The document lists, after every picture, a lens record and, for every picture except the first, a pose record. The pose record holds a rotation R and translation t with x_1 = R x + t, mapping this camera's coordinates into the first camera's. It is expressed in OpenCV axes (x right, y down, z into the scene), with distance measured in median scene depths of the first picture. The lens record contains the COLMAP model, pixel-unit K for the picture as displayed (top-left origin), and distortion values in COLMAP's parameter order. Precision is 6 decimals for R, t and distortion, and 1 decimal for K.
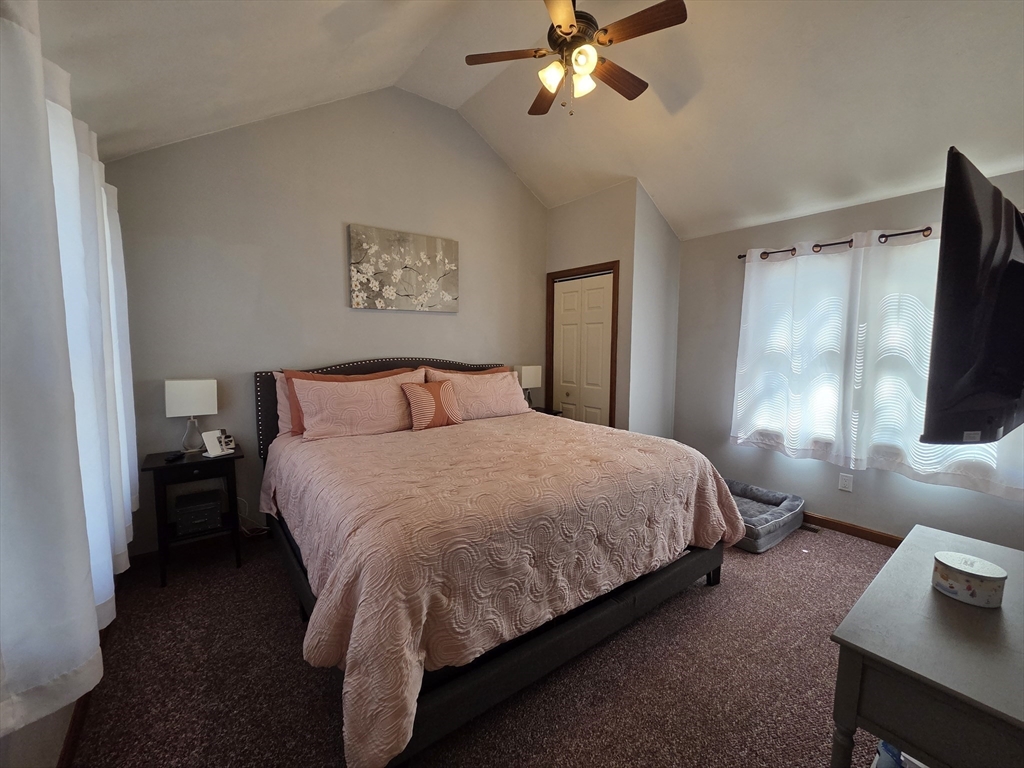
lens RADIAL K [[420.2, 0, 501.0], [0, 420.2, 385.3], [0, 0, 1]] dist [-0.000388, 0.000806]
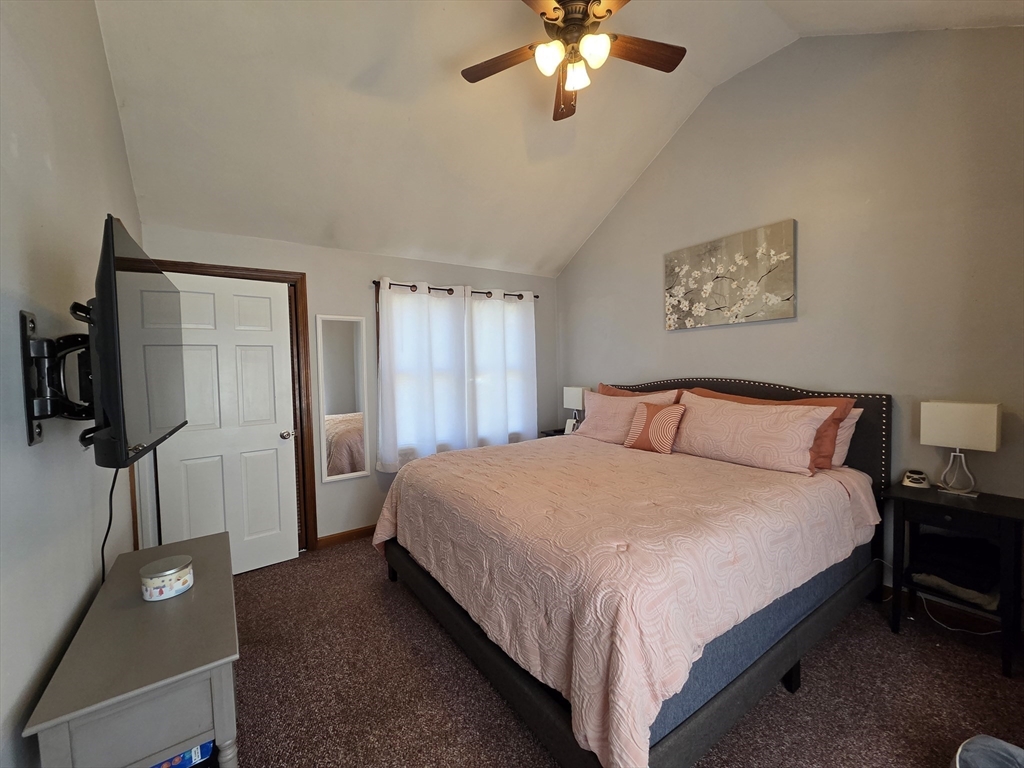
lens RADIAL K [[420.2, 0, 501.6], [0, 420.2, 382.1], [0, 0, 1]] dist [-0.000388, 0.000806]
pose [[-0.050979, 0.029145, -0.998274, 0.717147], [-0.083603, 0.995941, 0.033346, -0.052264], [0.995194, 0.085159, -0.048335, 0.623132]]
